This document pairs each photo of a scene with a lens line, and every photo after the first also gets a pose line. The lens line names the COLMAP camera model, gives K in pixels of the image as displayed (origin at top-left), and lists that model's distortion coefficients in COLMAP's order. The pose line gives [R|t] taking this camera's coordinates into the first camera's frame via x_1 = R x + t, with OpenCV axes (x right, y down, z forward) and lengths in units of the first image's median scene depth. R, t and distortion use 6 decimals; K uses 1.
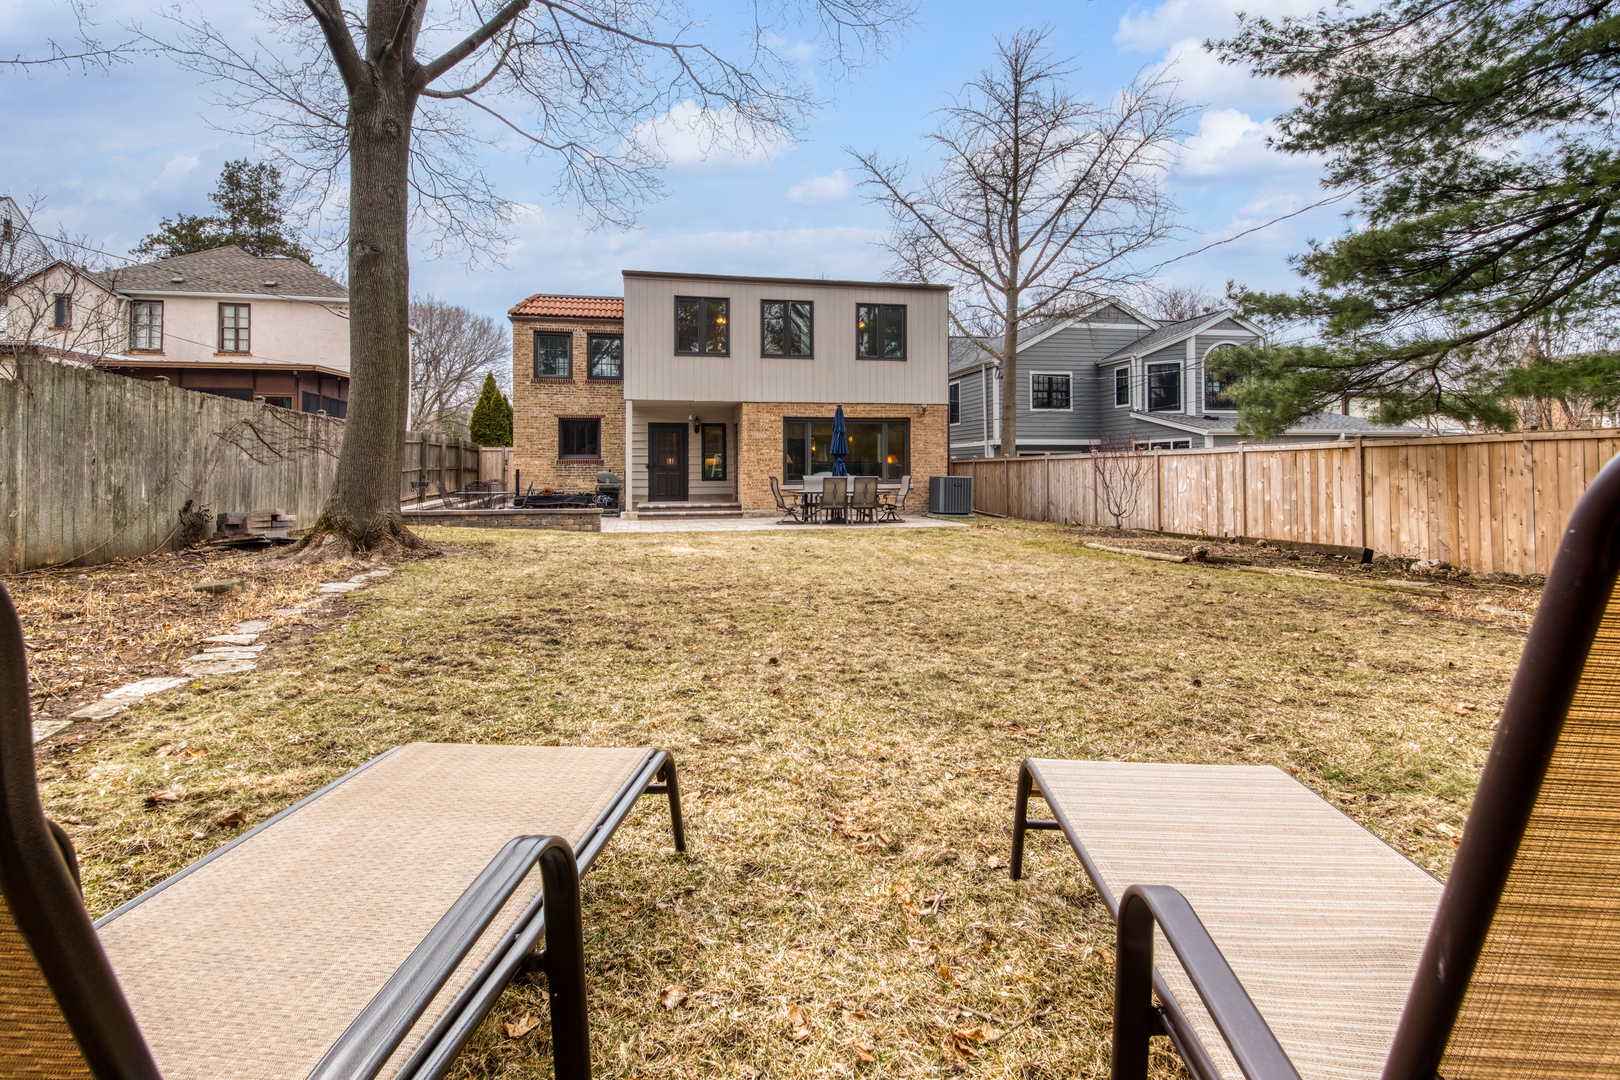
lens RADIAL K [[884.7, 0, 874.0], [0, 884.7, 459.0], [0, 0, 1]] dist [0.036729, -0.066048]
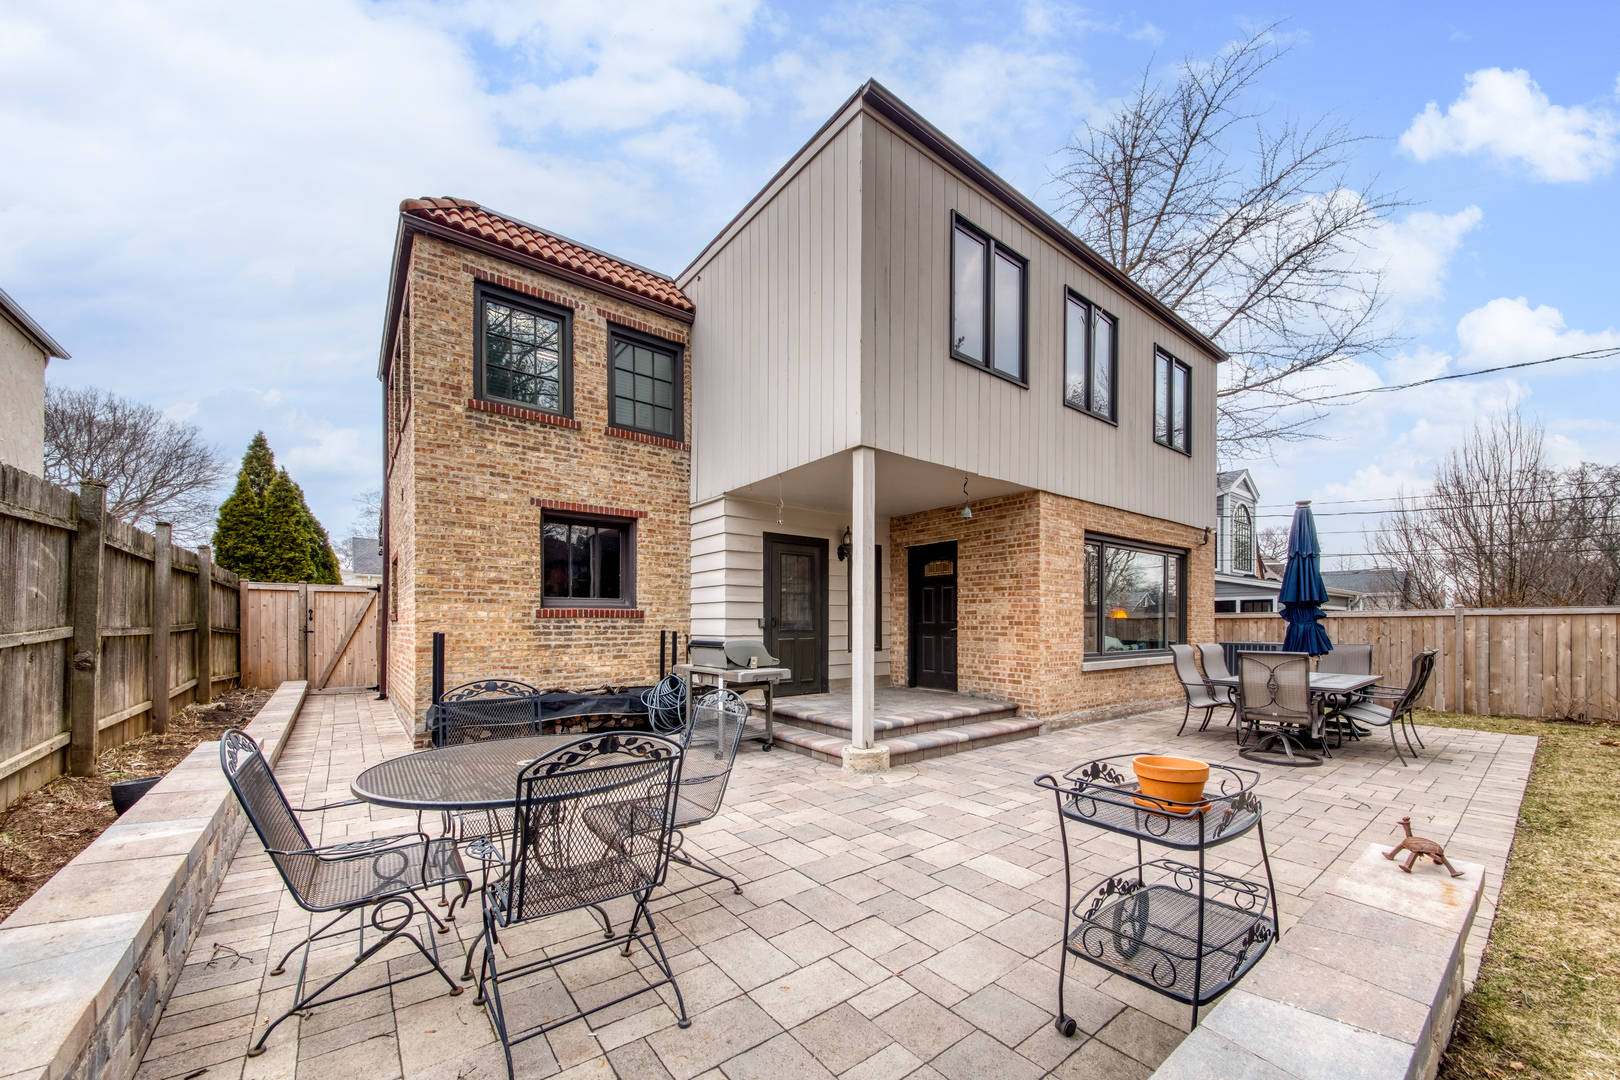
lens RADIAL K [[599.4, 0, 847.7], [0, 599.4, 625.7], [0, 0, 1]] dist [0.011071, -0.000080]
pose [[0.904749, 0.003730, 0.425929, -0.362881], [-0.008282, 0.999927, 0.008836, 0.005734], [-0.425865, -0.011521, 0.904713, 0.718707]]
